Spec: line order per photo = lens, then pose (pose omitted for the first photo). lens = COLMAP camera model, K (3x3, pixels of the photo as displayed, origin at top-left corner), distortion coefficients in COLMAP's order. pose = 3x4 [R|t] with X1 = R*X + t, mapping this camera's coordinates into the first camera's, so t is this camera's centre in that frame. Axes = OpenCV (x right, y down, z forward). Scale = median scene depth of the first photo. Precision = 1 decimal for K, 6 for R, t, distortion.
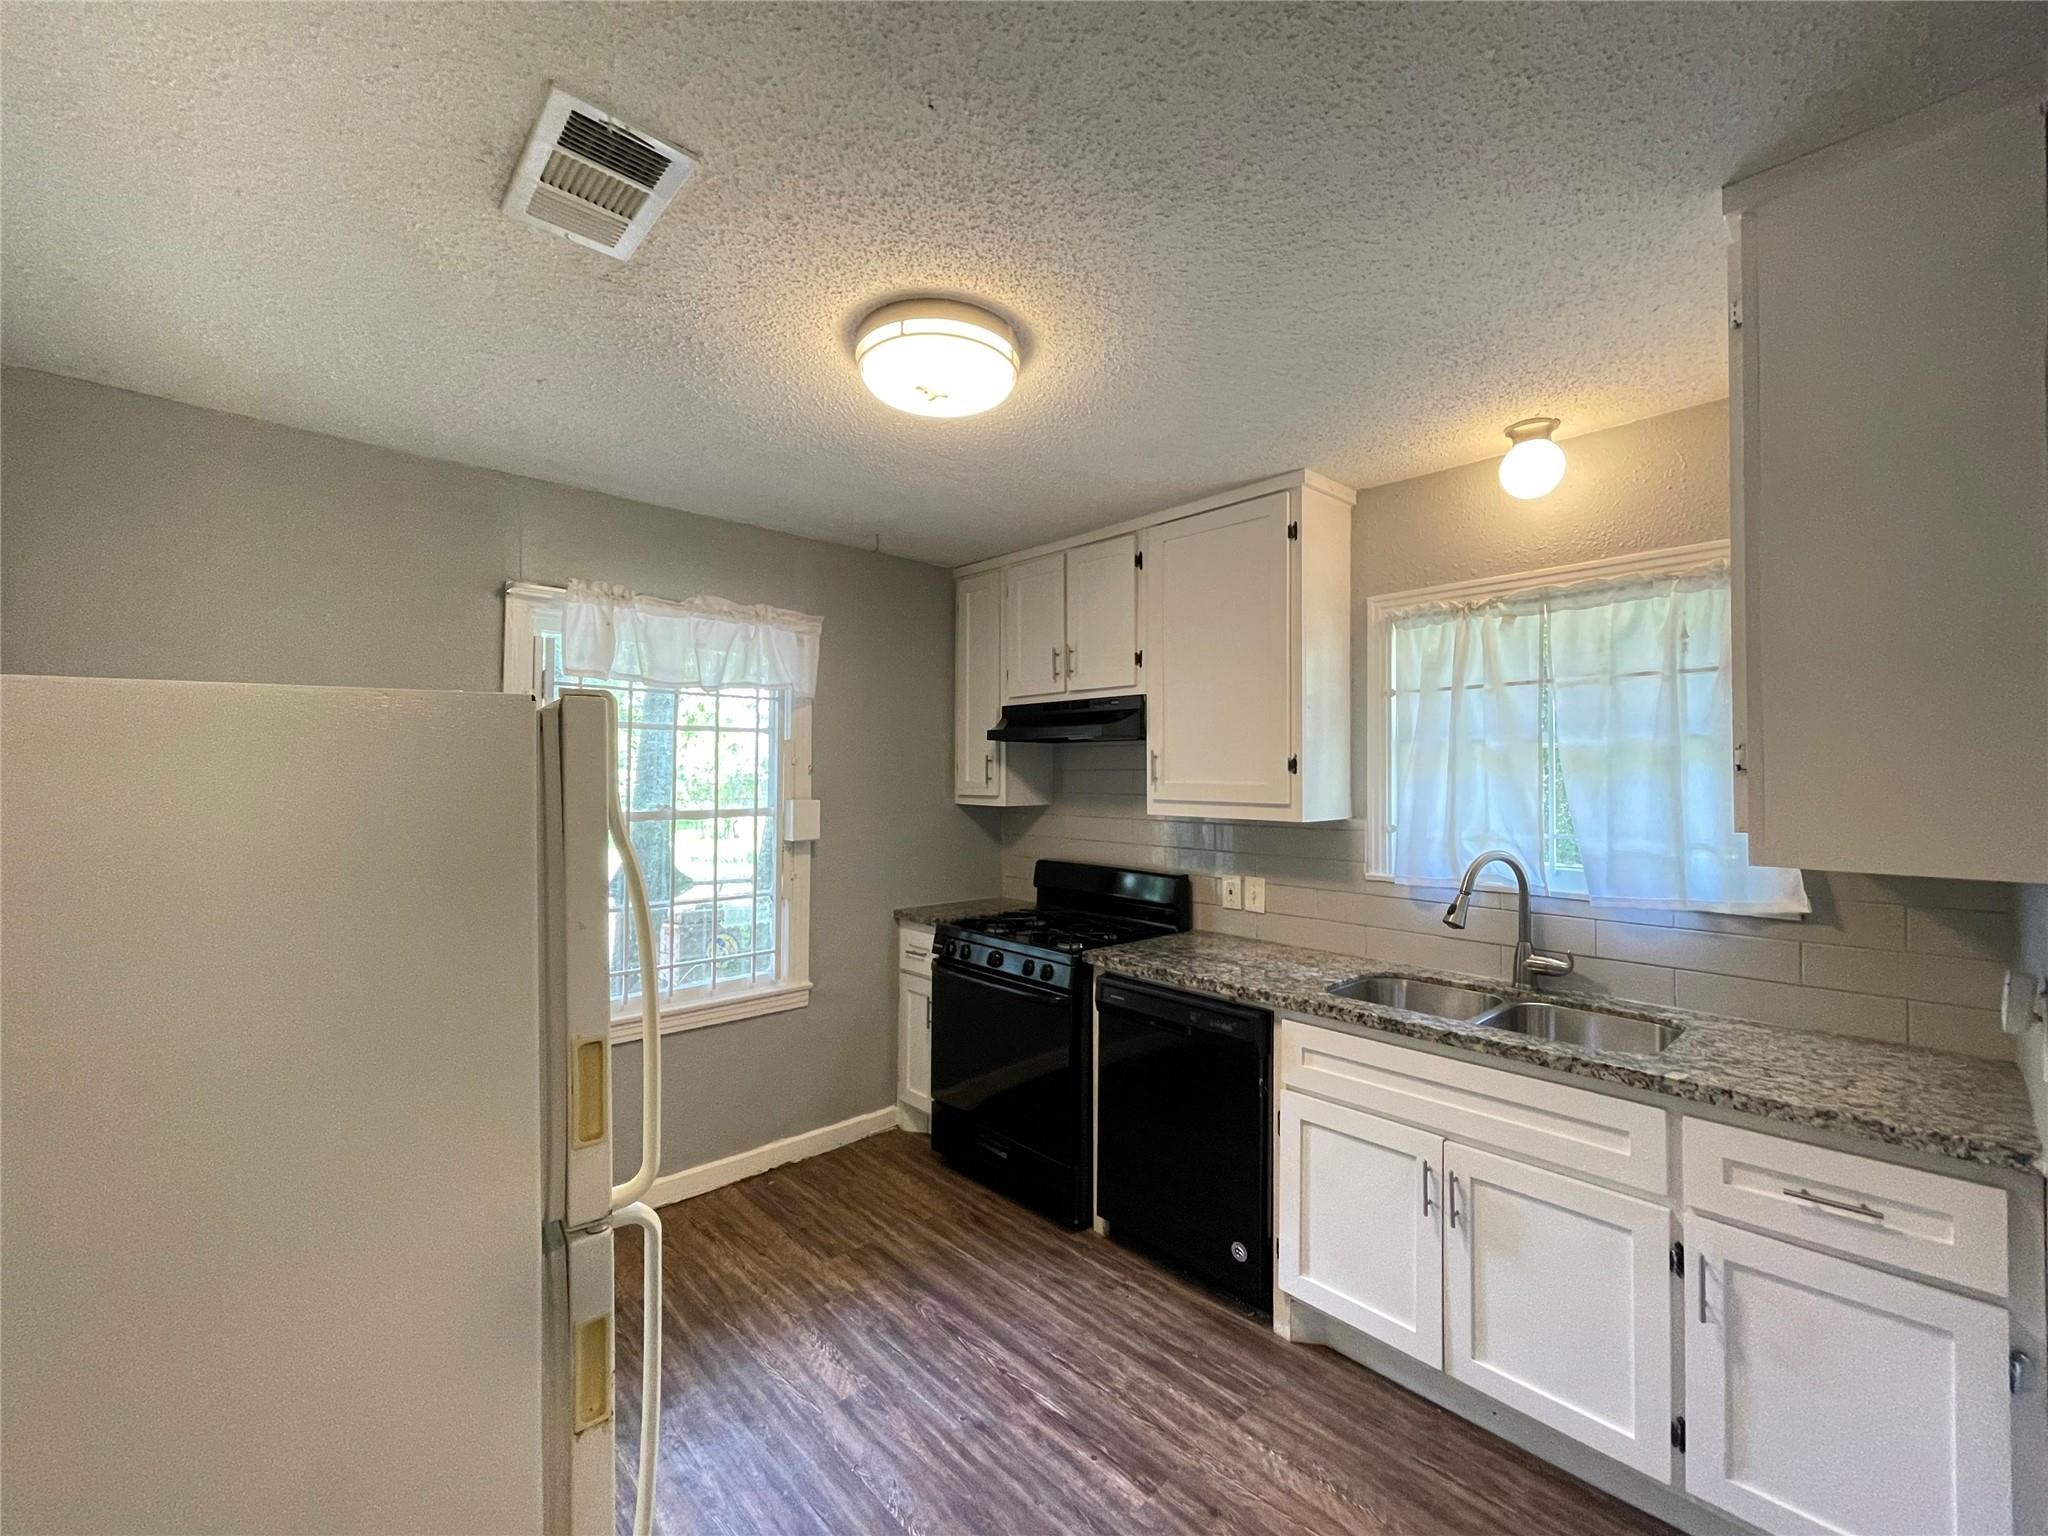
lens RADIAL K [[838.9, 0, 1025.6], [0, 838.9, 766.1], [0, 0, 1]] dist [0.010040, 0.000369]
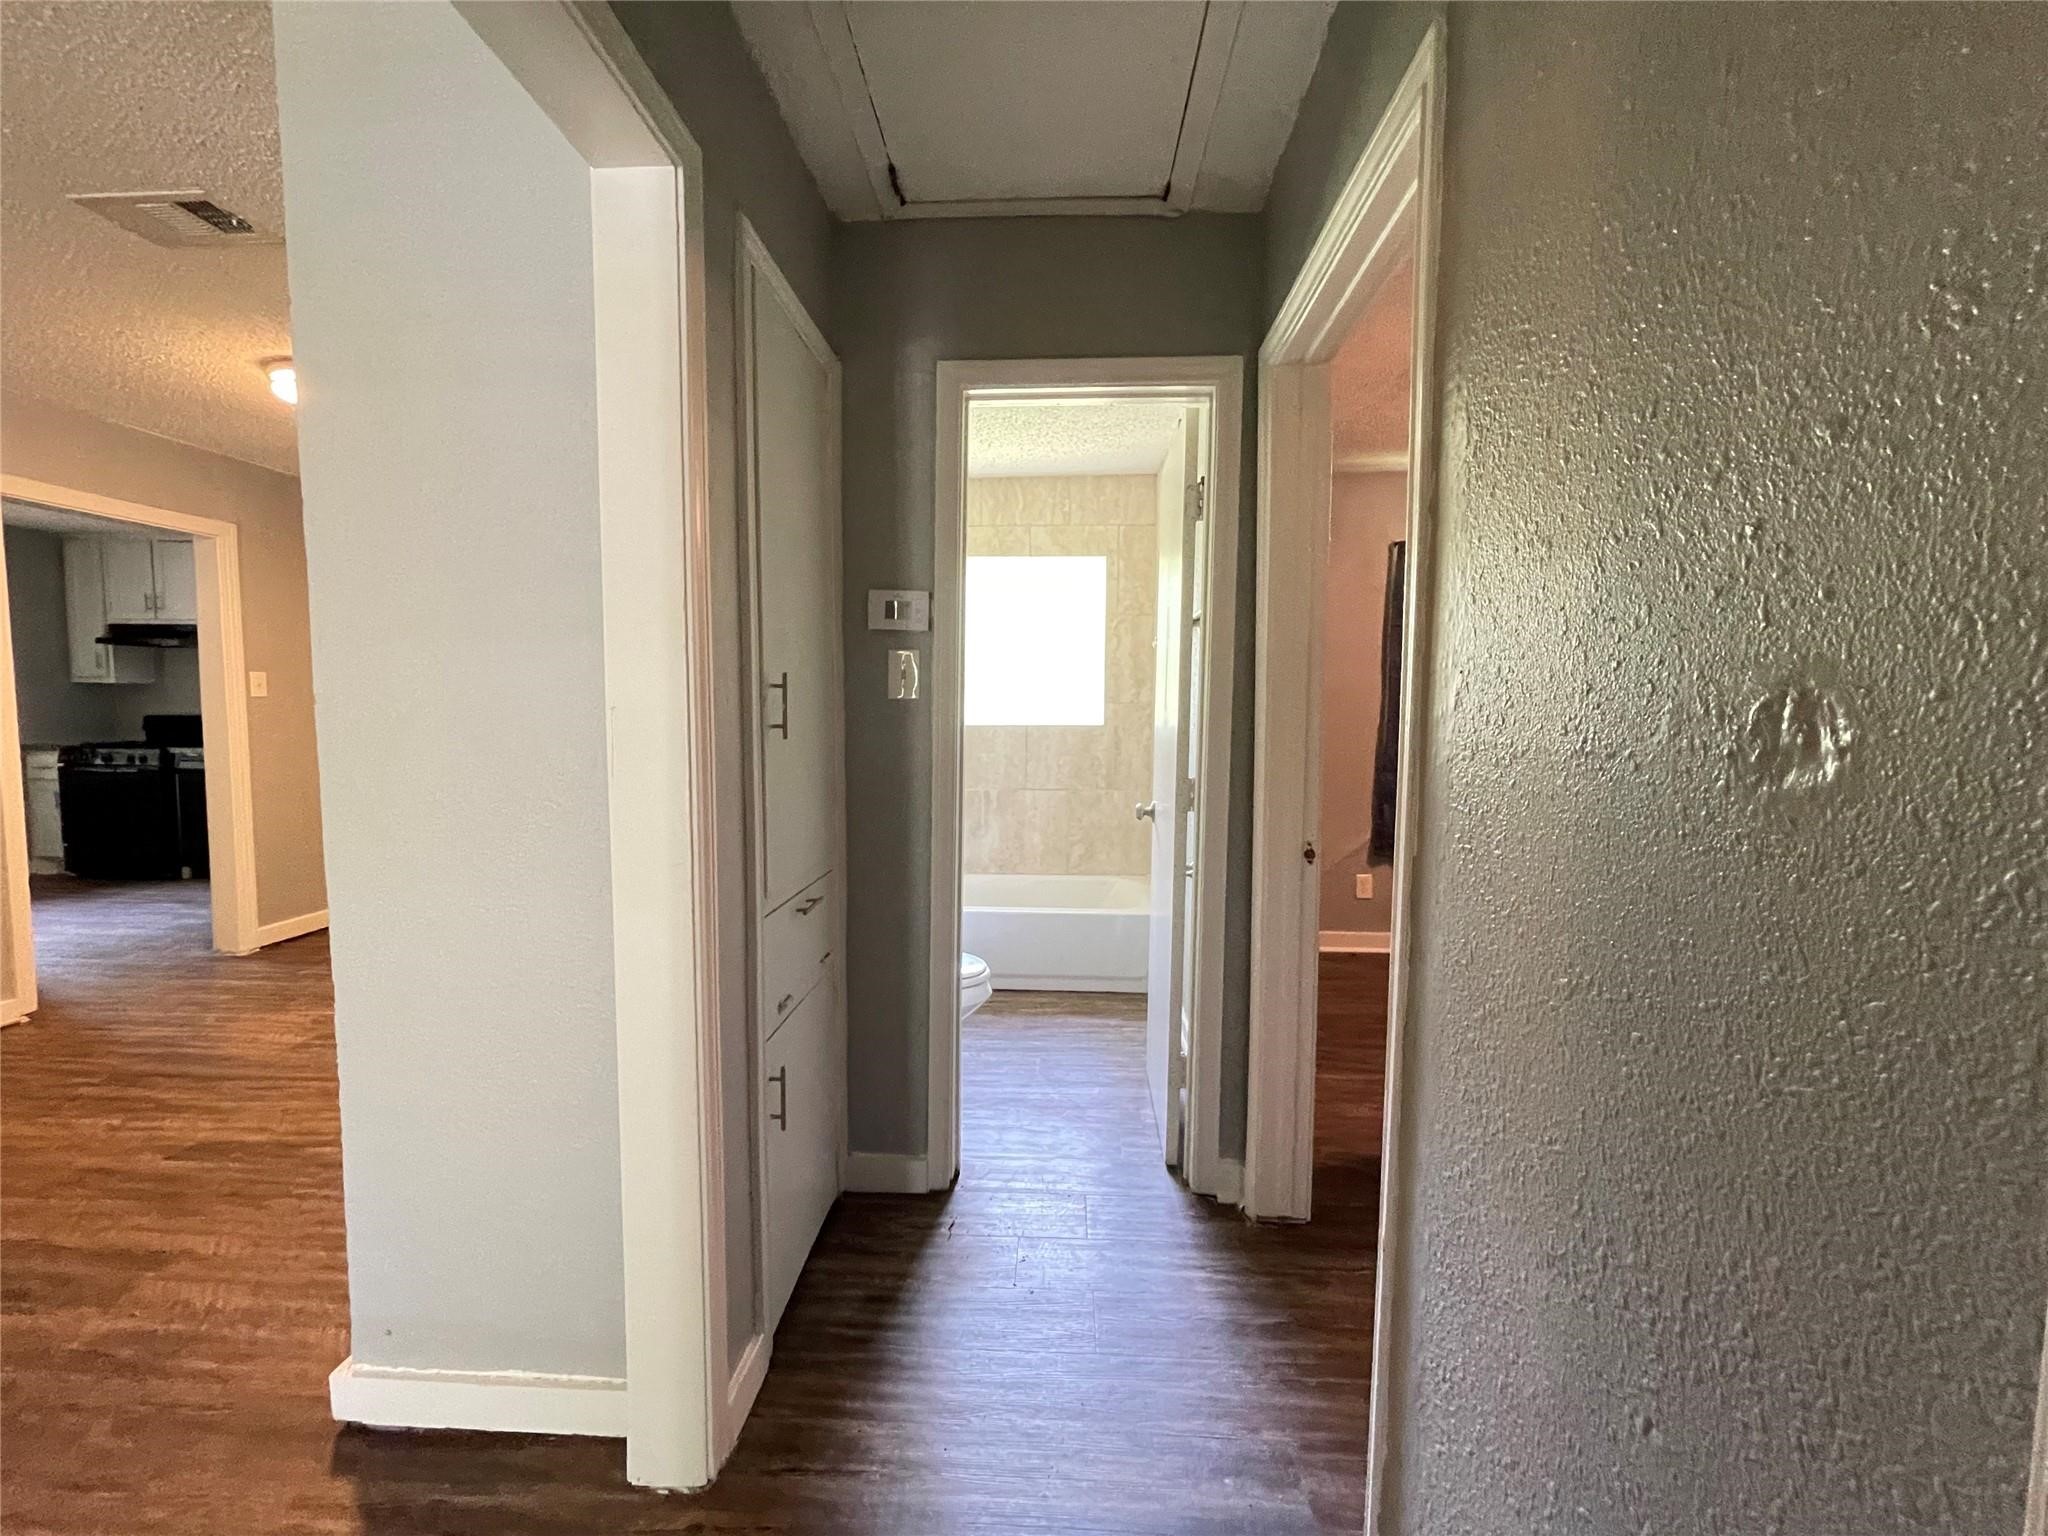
lens RADIAL K [[838.9, 0, 979.8], [0, 838.9, 773.1], [0, 0, 1]] dist [0.010040, 0.000369]
pose [[0.751060, -0.044961, 0.658701, 0.162689], [-0.011099, 0.996678, 0.080686, 0.075749], [-0.660140, -0.067912, 0.748066, -1.568833]]
